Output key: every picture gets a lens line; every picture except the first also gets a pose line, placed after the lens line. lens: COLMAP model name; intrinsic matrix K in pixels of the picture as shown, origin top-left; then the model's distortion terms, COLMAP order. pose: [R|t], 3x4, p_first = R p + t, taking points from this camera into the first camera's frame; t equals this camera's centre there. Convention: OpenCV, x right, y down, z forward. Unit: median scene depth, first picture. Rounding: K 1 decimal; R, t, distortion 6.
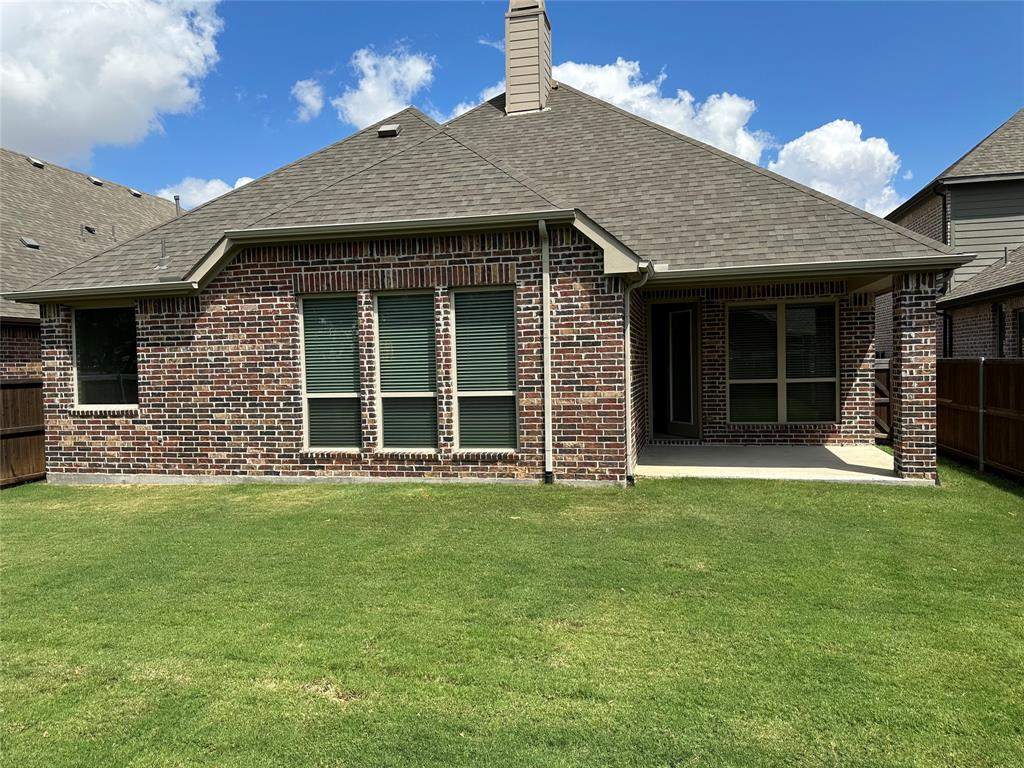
lens RADIAL K [[715.4, 0, 511.9], [0, 715.4, 388.2], [0, 0, 1]] dist [-0.002772, -0.003176]
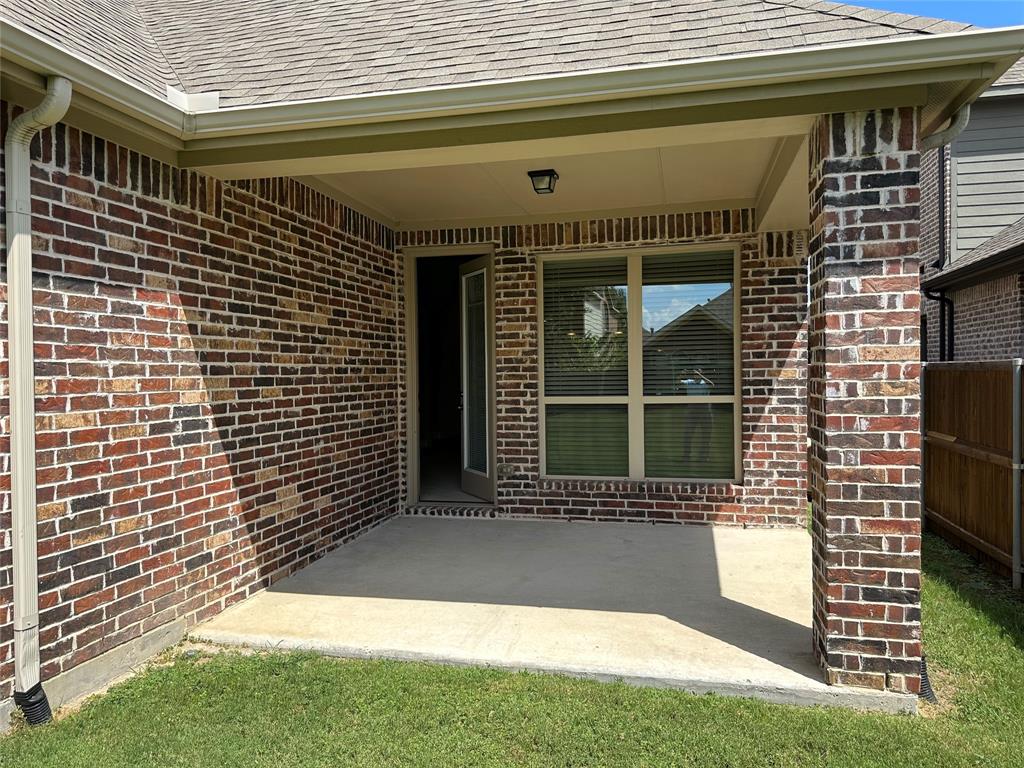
lens RADIAL K [[736.7, 0, 512.0], [0, 736.7, 384.0], [0, 0, 1]] dist [0.051286, -0.067273]
pose [[0.999715, 0.010125, 0.021640, 0.283049], [-0.009756, 0.999806, -0.017100, -0.012474], [-0.021809, 0.016884, 0.999620, 0.469666]]
